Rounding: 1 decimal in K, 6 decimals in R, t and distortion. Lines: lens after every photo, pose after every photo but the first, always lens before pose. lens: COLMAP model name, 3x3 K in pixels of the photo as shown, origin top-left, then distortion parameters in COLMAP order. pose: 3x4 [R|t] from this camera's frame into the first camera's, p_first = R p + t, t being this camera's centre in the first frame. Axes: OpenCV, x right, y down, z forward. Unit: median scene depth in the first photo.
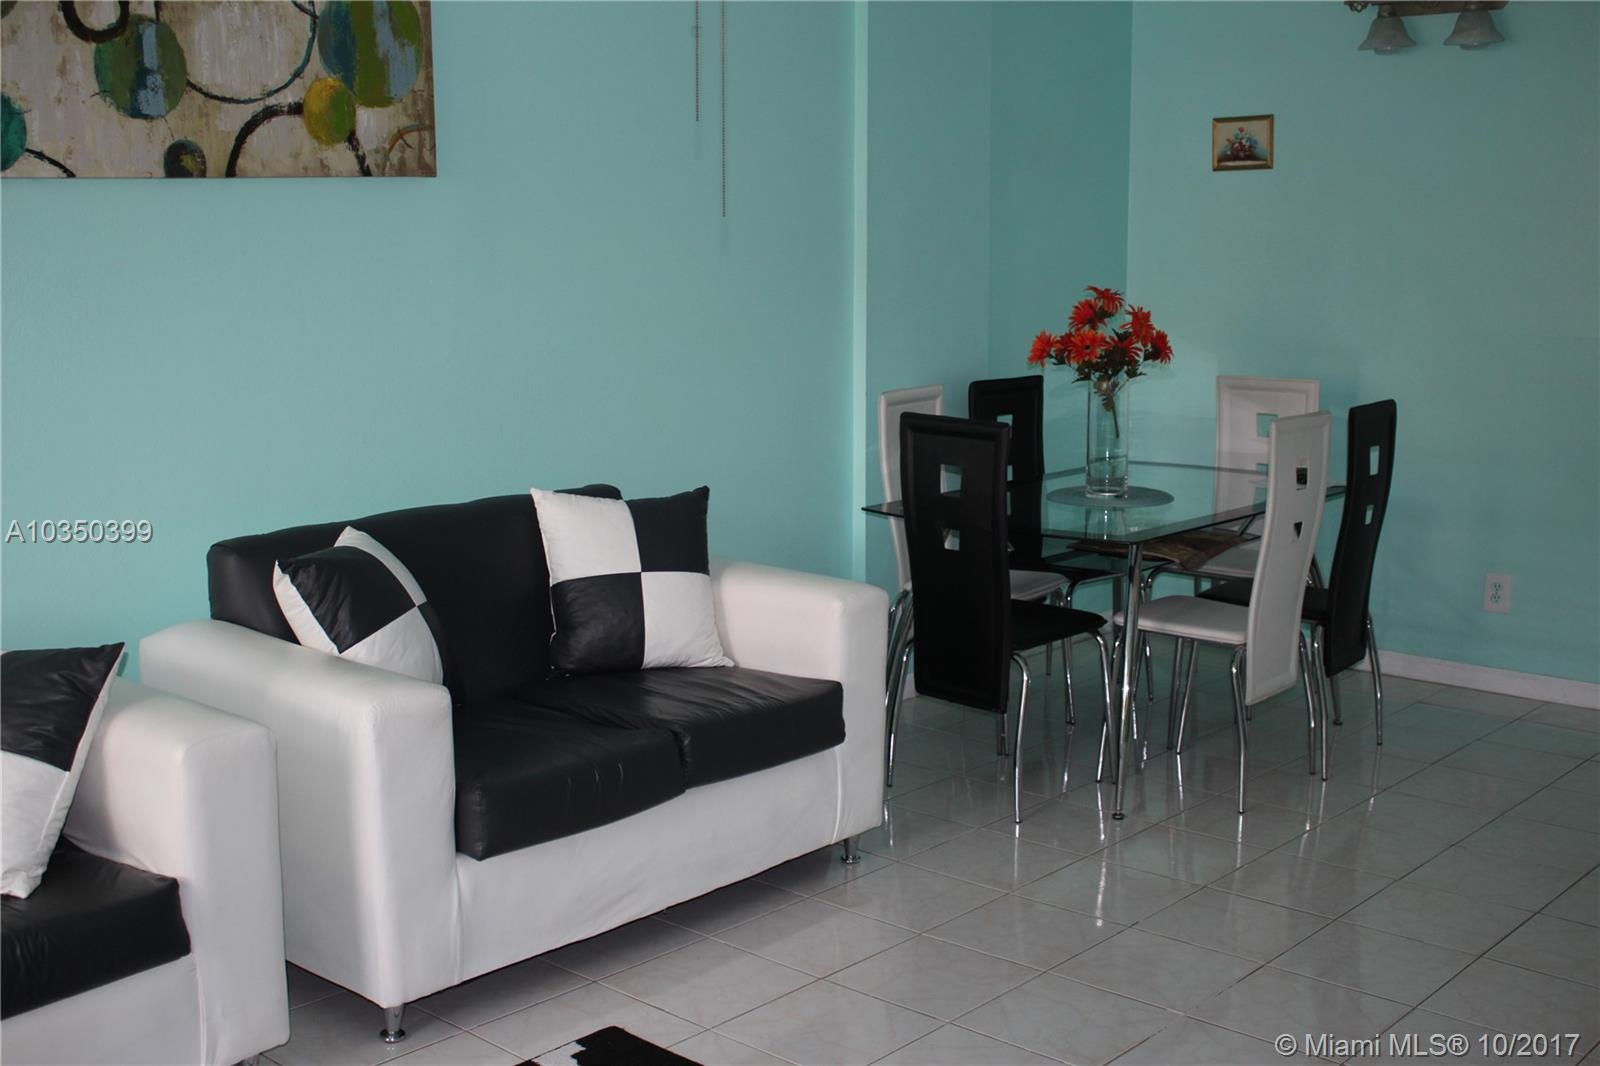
lens RADIAL K [[1792.3, 0, 780.8], [0, 1792.3, 538.1], [0, 0, 1]] dist [-0.121104, 0.149683]
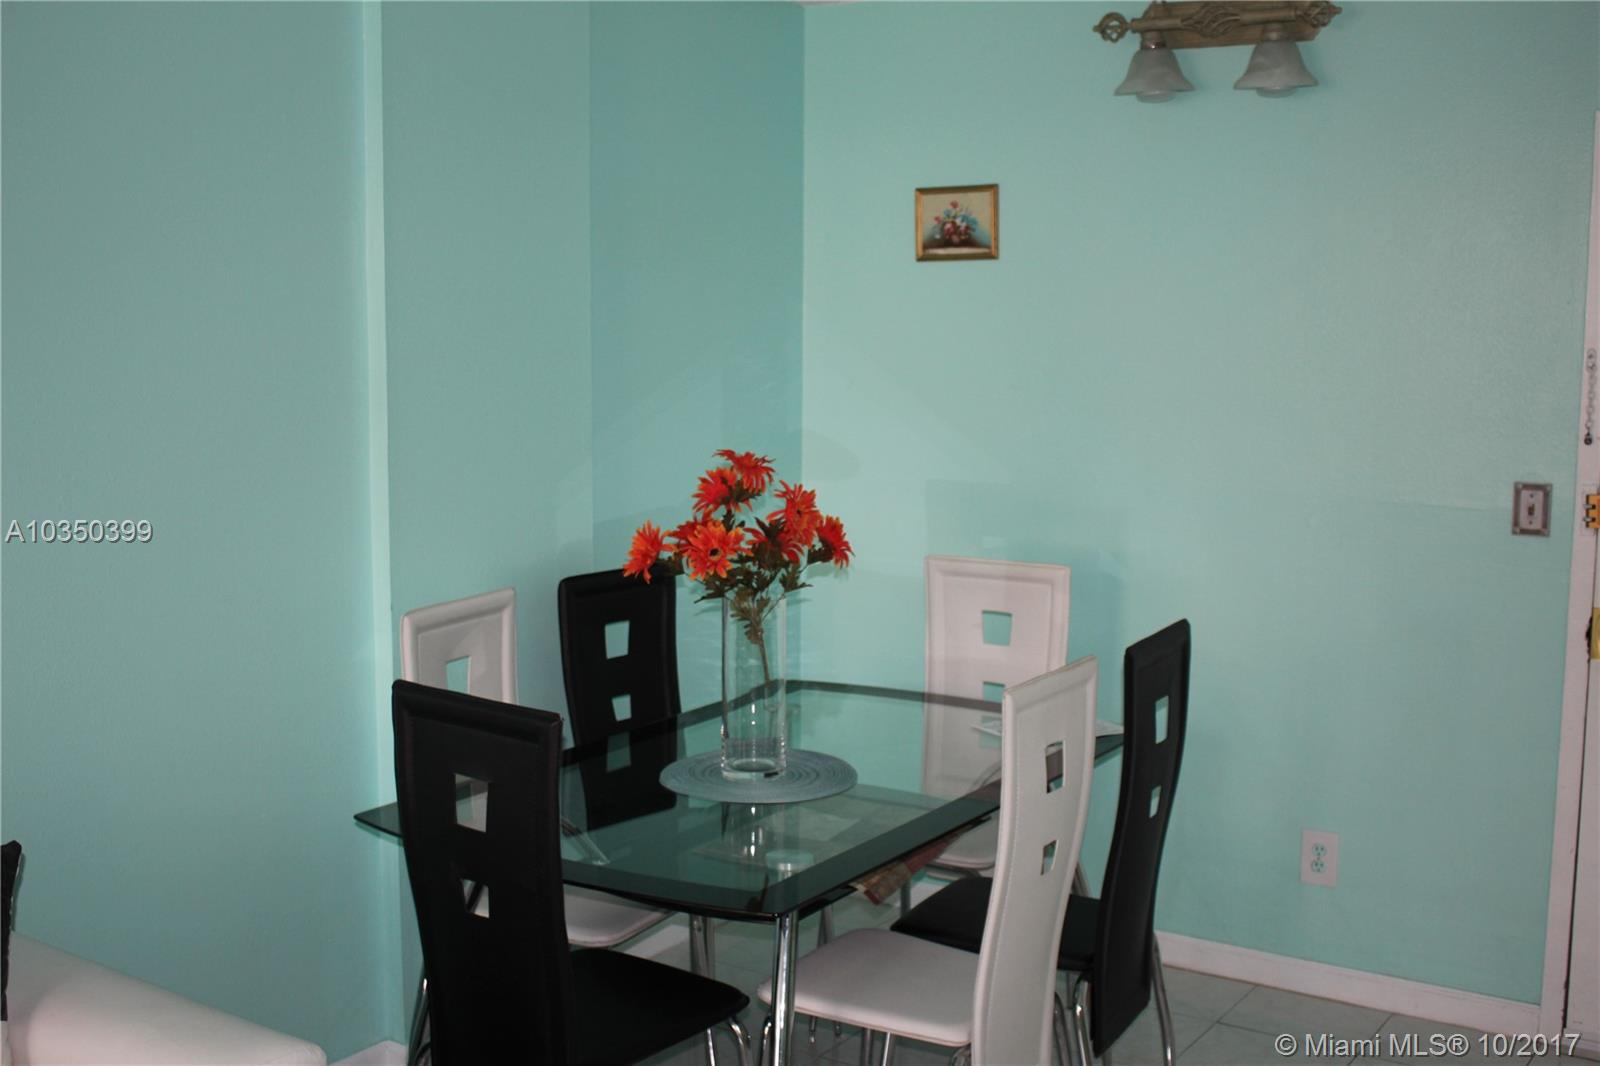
lens RADIAL K [[1792.3, 0, 780.8], [0, 1792.3, 538.1], [0, 0, 1]] dist [-0.121104, 0.149683]
pose [[0.989009, -0.013252, 0.147259, 0.148104], [0.018437, 0.999255, -0.033896, -0.130328], [-0.146700, 0.036238, 0.988517, 0.540766]]
